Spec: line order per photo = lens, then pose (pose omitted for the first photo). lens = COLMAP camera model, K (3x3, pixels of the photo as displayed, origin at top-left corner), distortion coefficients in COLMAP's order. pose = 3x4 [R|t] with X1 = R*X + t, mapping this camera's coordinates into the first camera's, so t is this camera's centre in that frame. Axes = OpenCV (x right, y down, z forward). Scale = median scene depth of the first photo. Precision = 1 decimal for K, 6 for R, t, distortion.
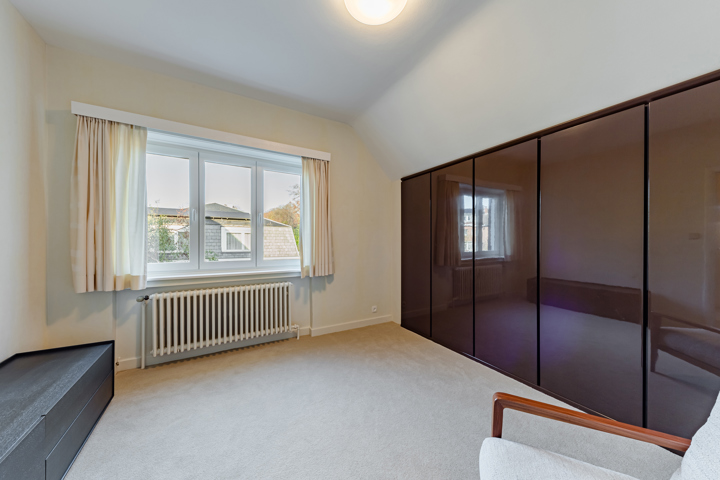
lens RADIAL K [[250.2, 0, 364.1], [0, 250.2, 242.8], [0, 0, 1]] dist [0.000462, -0.000692]
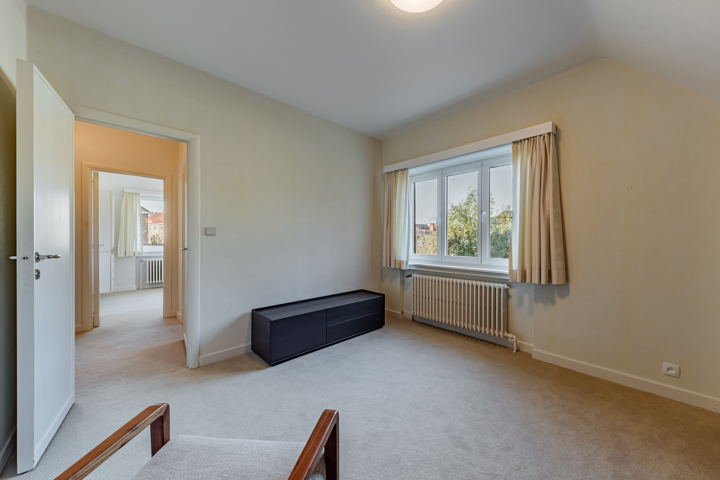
lens RADIAL K [[250.2, 0, 364.3], [0, 250.2, 239.2], [0, 0, 1]] dist [0.000462, -0.000692]
pose [[0.216272, 0.000550, -0.976333, 0.501318], [-0.003671, 0.999993, -0.000250, -0.005792], [0.976326, 0.003638, 0.216273, 0.318235]]
